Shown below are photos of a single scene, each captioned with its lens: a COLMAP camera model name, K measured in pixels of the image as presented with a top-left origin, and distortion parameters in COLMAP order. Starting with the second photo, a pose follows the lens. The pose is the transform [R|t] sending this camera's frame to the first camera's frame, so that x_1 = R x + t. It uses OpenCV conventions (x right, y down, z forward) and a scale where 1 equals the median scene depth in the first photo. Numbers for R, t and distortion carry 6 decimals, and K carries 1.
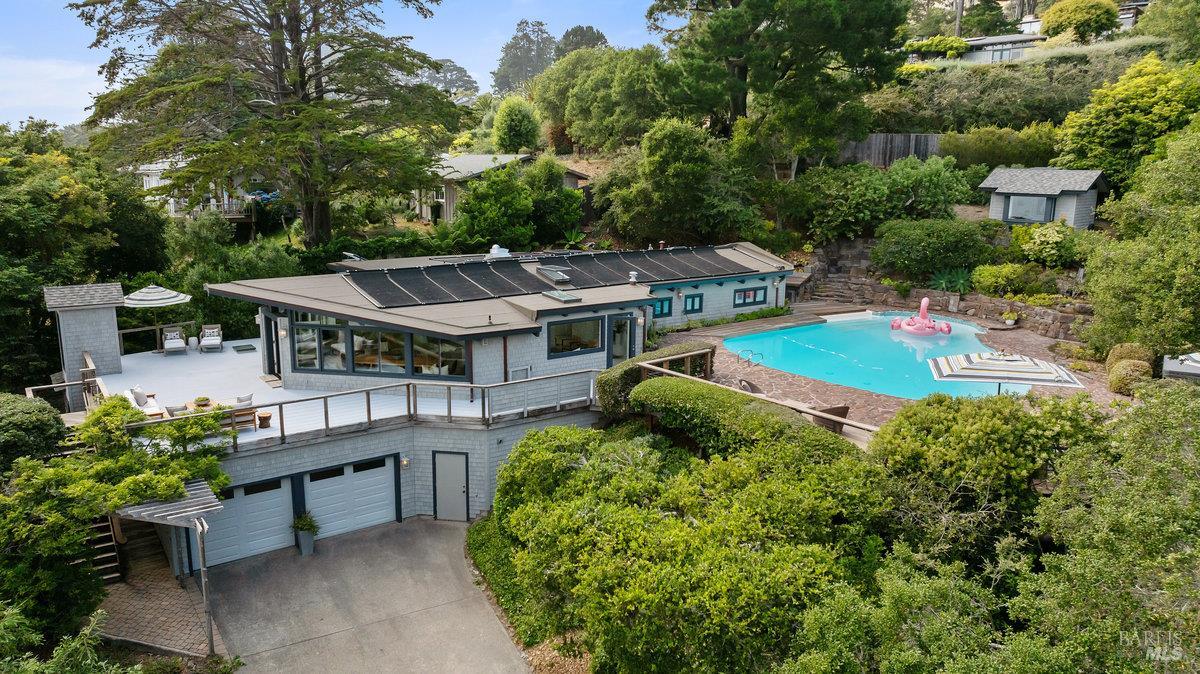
lens RADIAL K [[808.2, 0, 604.2], [0, 808.2, 372.3], [0, 0, 1]] dist [-0.004898, 0.002061]
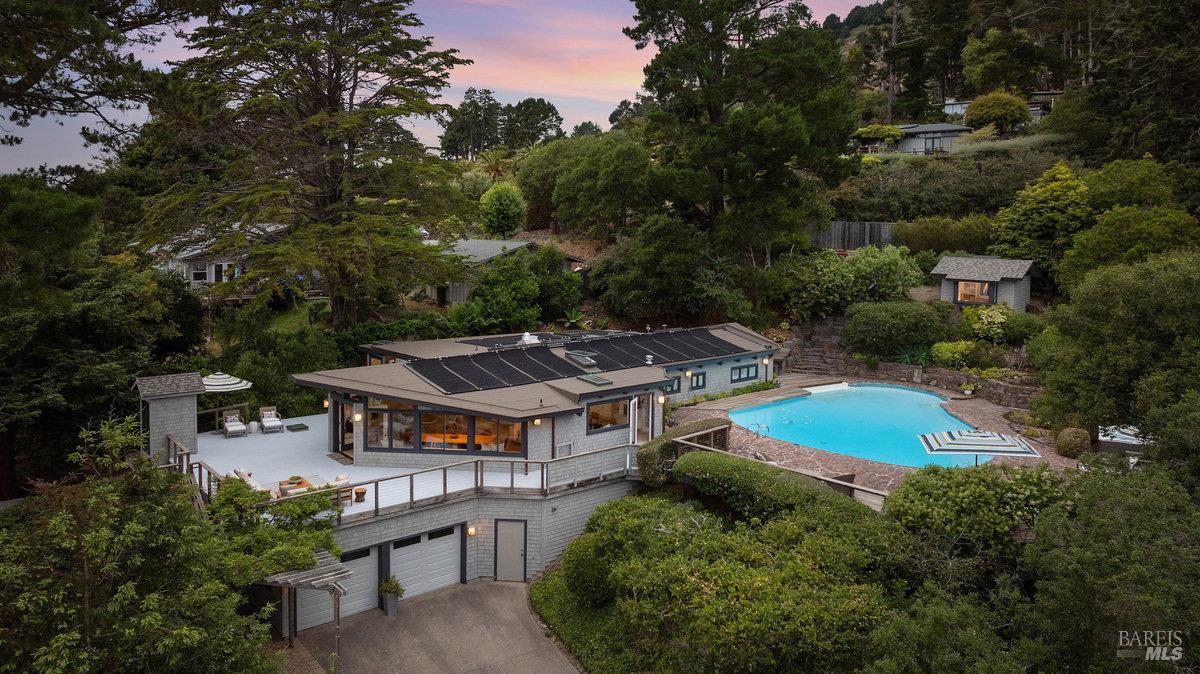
lens RADIAL K [[818.1, 0, 600.8], [0, 818.1, 319.0], [0, 0, 1]] dist [0.000319, -0.002161]
pose [[0.997986, -0.008670, 0.062840, -0.116487], [0.017015, 0.990902, -0.133507, -0.023422], [-0.061110, 0.134308, 0.989054, -0.172440]]
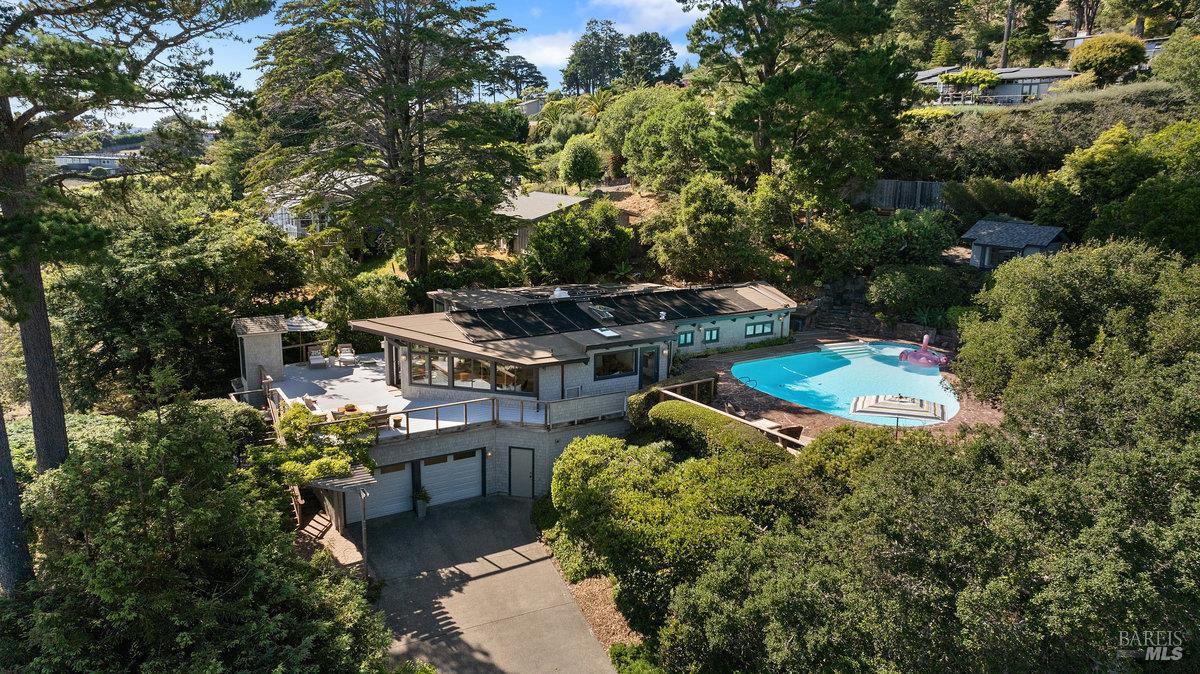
lens RADIAL K [[788.1, 0, 605.2], [0, 788.1, 380.1], [0, 0, 1]] dist [0.000443, -0.000008]
pose [[0.996946, 0.027444, -0.073115, 0.042969], [-0.025719, 0.999370, 0.024438, -0.047925], [0.073739, -0.022483, 0.997024, -0.297246]]
